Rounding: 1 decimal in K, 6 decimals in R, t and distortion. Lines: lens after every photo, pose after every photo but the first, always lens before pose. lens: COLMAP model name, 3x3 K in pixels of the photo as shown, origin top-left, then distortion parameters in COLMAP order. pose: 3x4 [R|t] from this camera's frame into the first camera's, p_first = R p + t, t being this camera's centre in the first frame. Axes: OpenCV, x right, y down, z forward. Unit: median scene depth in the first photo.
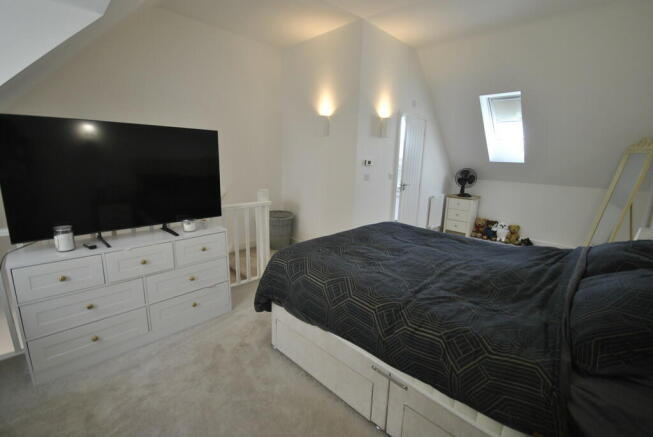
lens RADIAL K [[296.2, 0, 328.9], [0, 296.2, 220.2], [0, 0, 1]] dist [0.001718, 0.000174]
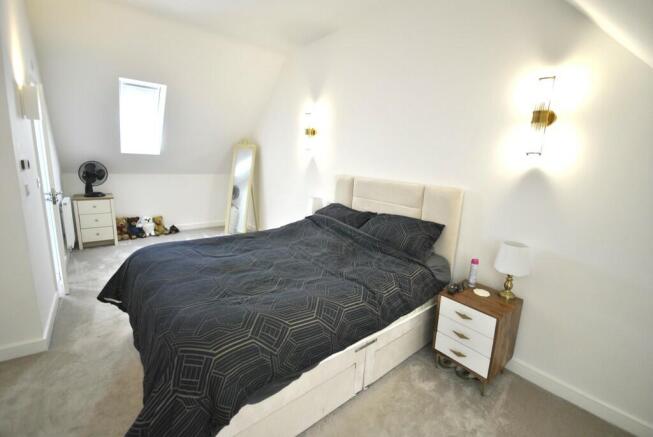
lens RADIAL K [[296.2, 0, 329.4], [0, 296.2, 216.6], [0, 0, 1]] dist [0.001718, 0.000174]
pose [[0.069369, -0.217219, 0.973655, -0.317587], [0.155901, 0.966375, 0.204488, -0.099306], [-0.985334, 0.137609, 0.100901, 0.325350]]
